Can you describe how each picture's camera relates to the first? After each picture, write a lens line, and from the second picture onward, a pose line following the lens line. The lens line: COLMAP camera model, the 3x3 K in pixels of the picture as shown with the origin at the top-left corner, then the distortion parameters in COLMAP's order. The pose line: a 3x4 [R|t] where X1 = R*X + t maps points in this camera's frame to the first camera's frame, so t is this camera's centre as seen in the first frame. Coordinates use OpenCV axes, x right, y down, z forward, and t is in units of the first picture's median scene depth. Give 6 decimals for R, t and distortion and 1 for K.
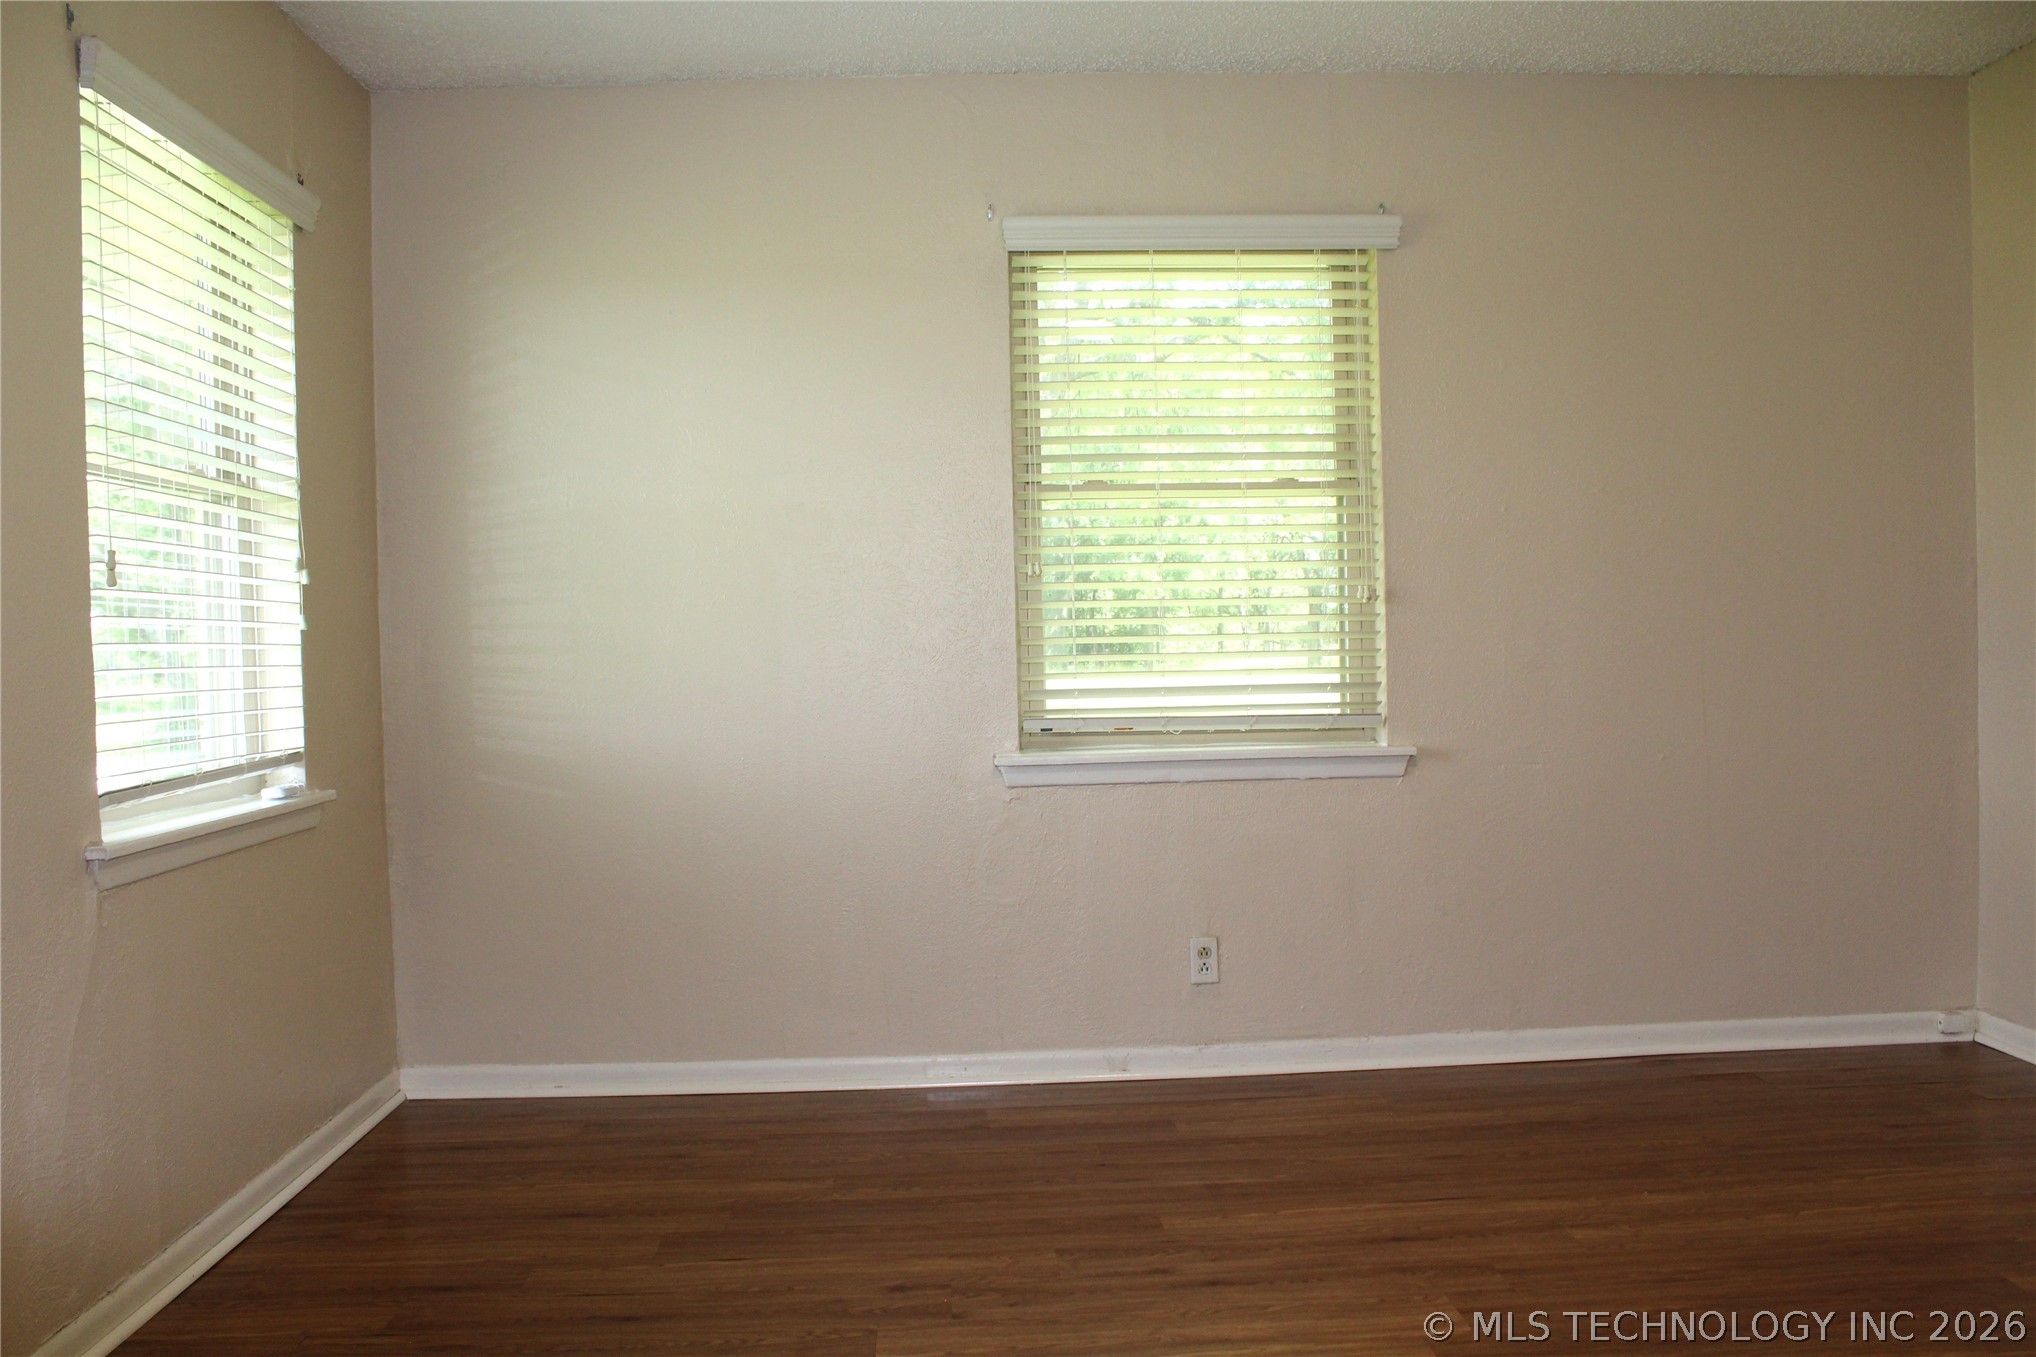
lens RADIAL K [[1698.1, 0, 991.9], [0, 1698.1, 680.3], [0, 0, 1]] dist [-0.170678, 0.149161]
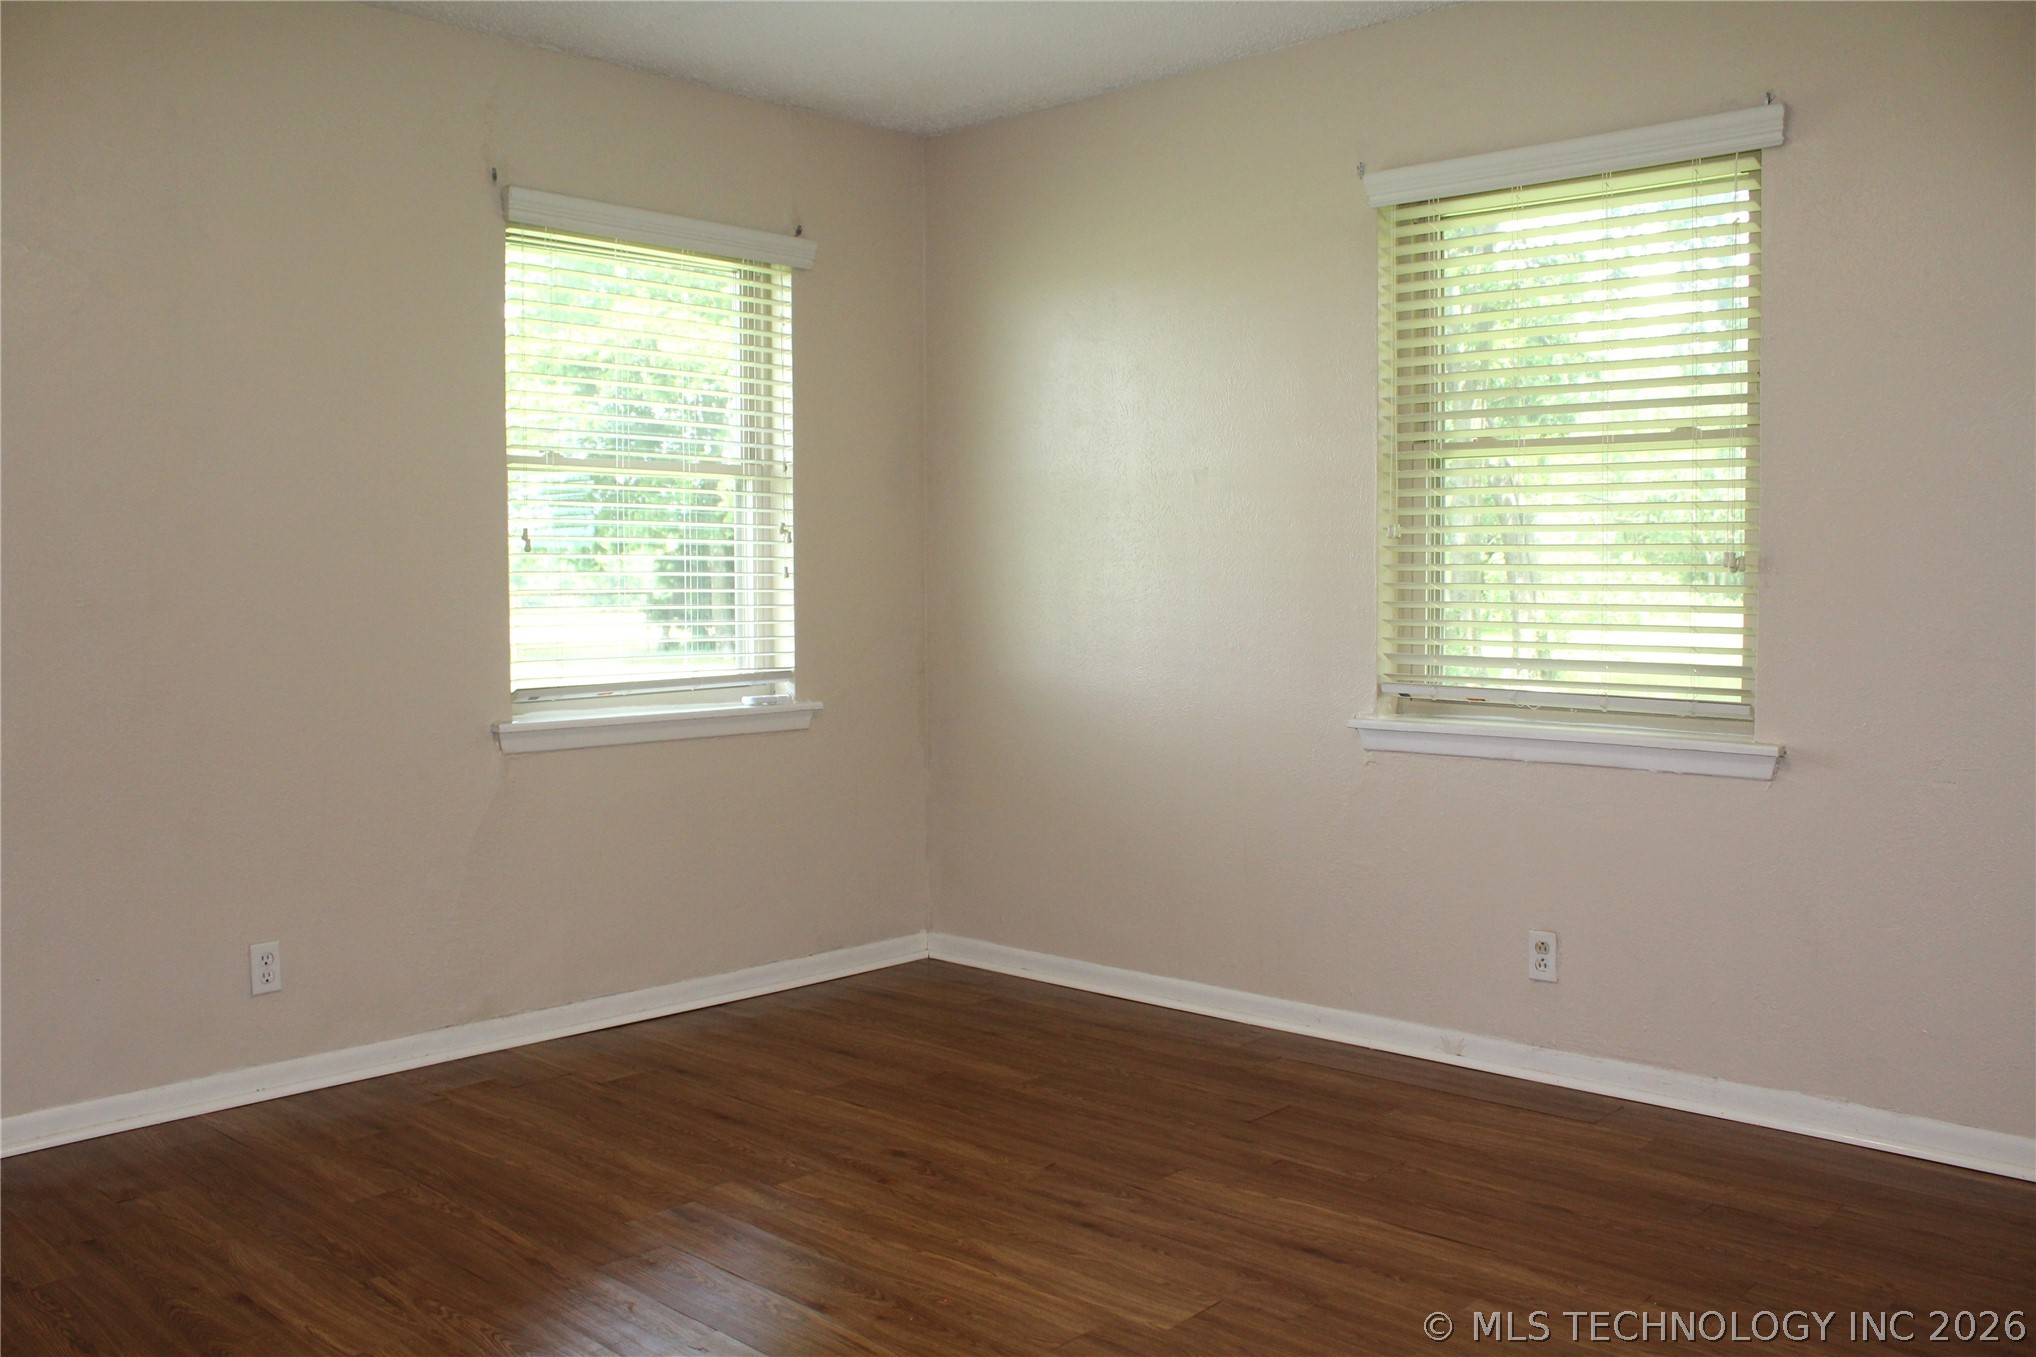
lens RADIAL K [[1698.1, 0, 991.9], [0, 1698.1, 680.3], [0, 0, 1]] dist [-0.170678, 0.149161]
pose [[0.702866, 0.064514, -0.708391, 0.627283], [-0.033339, 0.997772, 0.057789, -0.031273], [0.710541, -0.017000, 0.703451, 0.166613]]
